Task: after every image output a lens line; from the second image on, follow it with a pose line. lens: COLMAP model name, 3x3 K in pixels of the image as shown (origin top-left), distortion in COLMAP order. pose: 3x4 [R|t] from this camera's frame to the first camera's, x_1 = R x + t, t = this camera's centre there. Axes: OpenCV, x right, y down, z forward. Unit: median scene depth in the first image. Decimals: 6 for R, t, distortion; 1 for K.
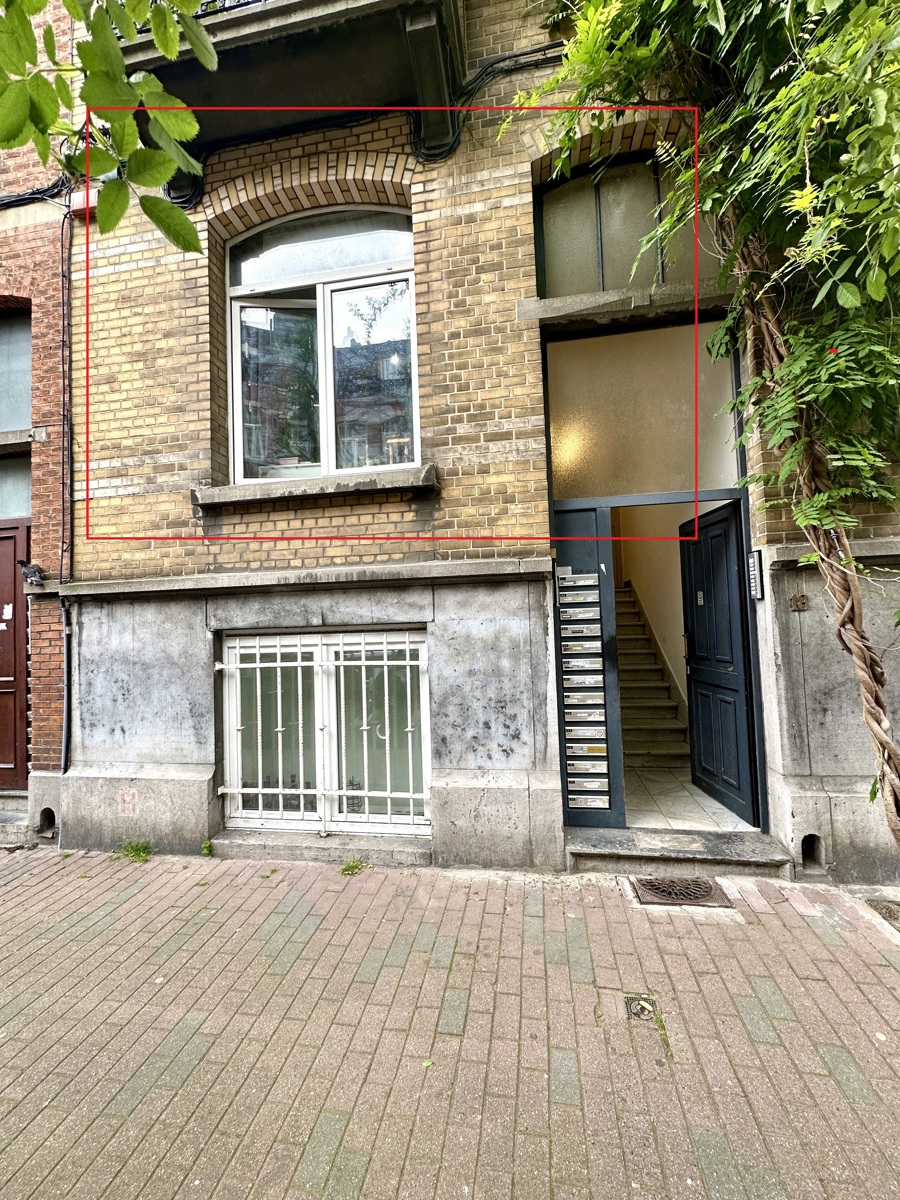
lens RADIAL K [[478.6, 0, 450.0], [0, 478.6, 600.0], [0, 0, 1]] dist [-0.002016, 0.000031]
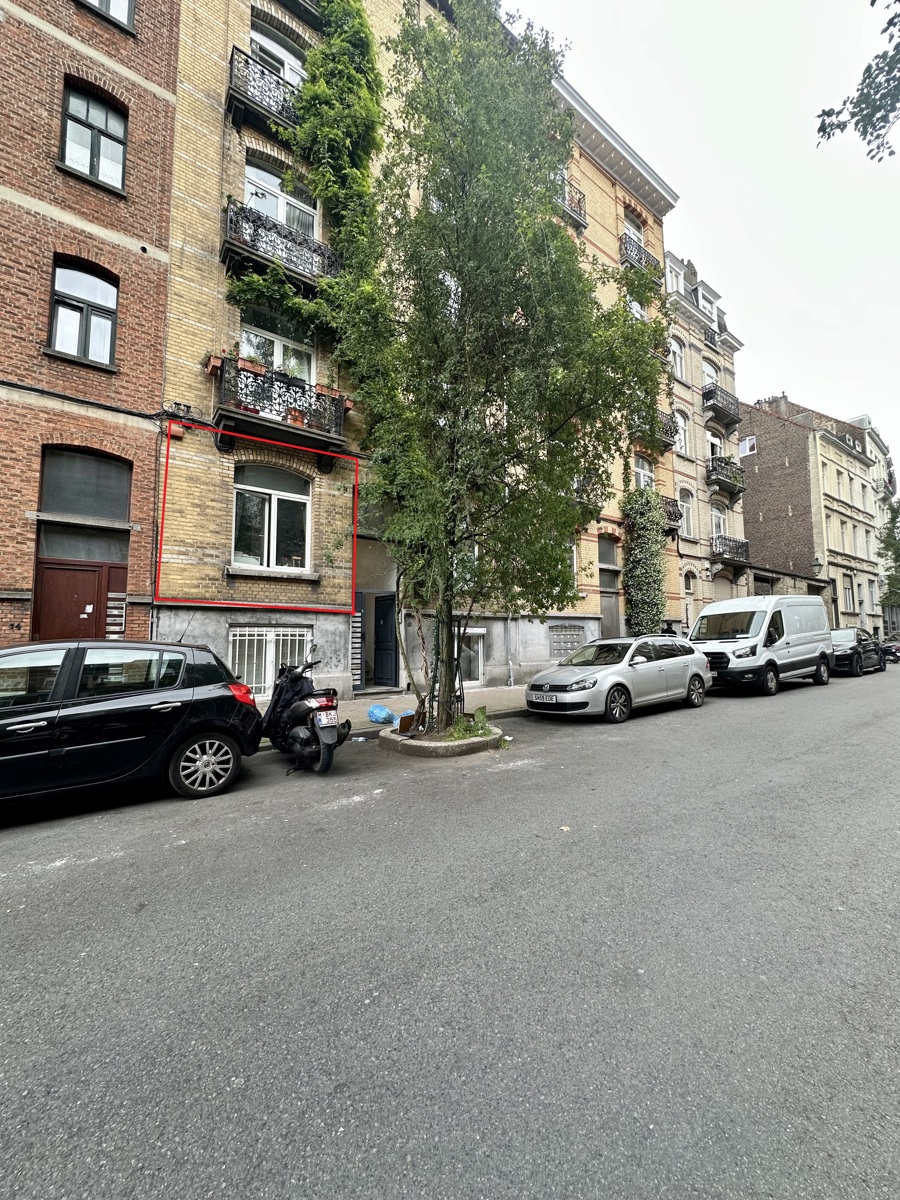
lens RADIAL K [[478.6, 0, 450.0], [0, 478.6, 600.0], [0, 0, 1]] dist [-0.002016, 0.000031]
pose [[0.699905, 0.090951, 0.708421, -1.539221], [-0.049893, 0.995662, -0.078535, 0.082454], [-0.712491, 0.019621, 0.701407, -1.671329]]
